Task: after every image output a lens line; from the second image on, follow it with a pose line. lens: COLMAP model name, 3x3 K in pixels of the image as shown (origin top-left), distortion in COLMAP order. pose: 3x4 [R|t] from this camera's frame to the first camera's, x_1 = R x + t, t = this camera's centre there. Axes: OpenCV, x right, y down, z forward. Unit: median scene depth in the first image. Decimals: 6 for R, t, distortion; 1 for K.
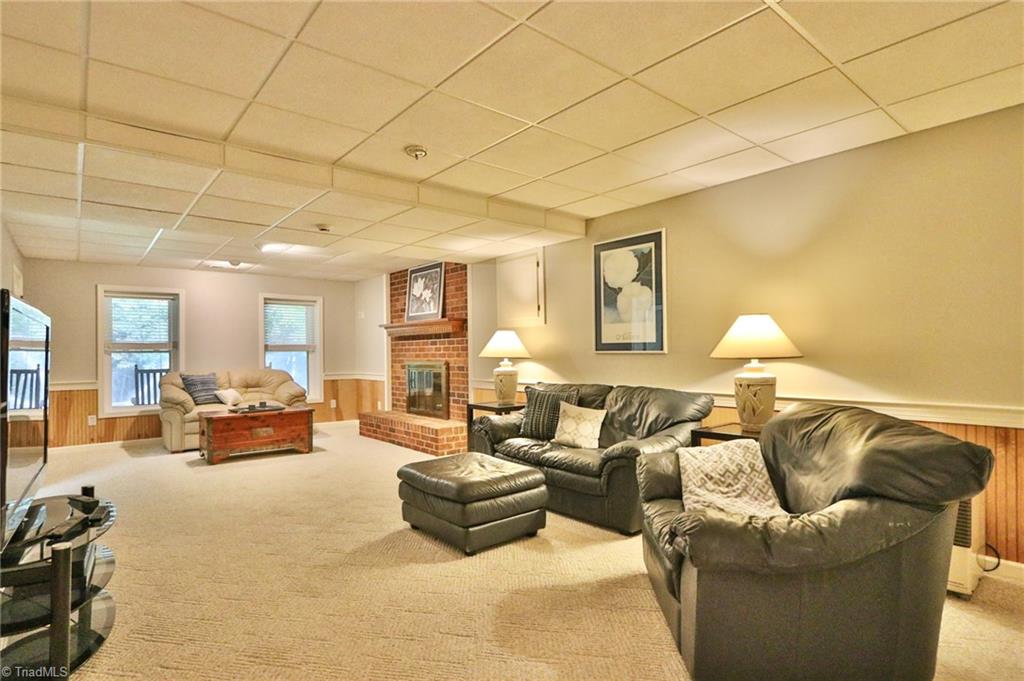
lens RADIAL K [[529.0, 0, 512.8], [0, 529.0, 342.6], [0, 0, 1]] dist [-0.015235, 0.001873]
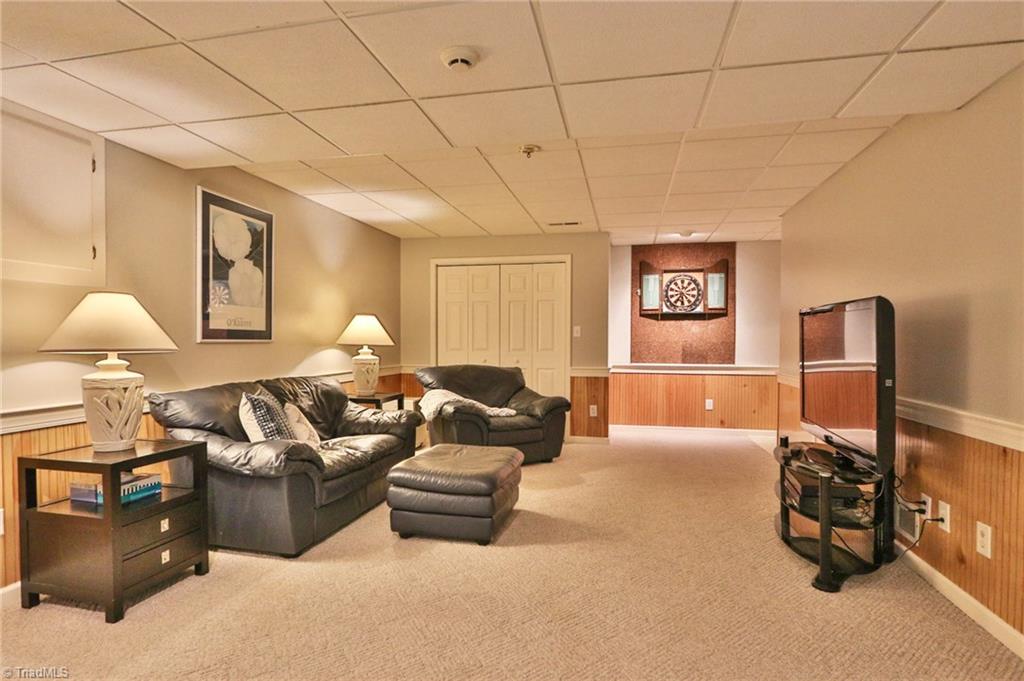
lens RADIAL K [[529.0, 0, 512.4], [0, 529.0, 341.9], [0, 0, 1]] dist [-0.015235, 0.001873]
pose [[-0.614558, 0.014087, 0.788746, -0.703308], [0.003790, 0.999882, -0.014905, 0.033604], [-0.788863, -0.006171, -0.614538, 1.184995]]
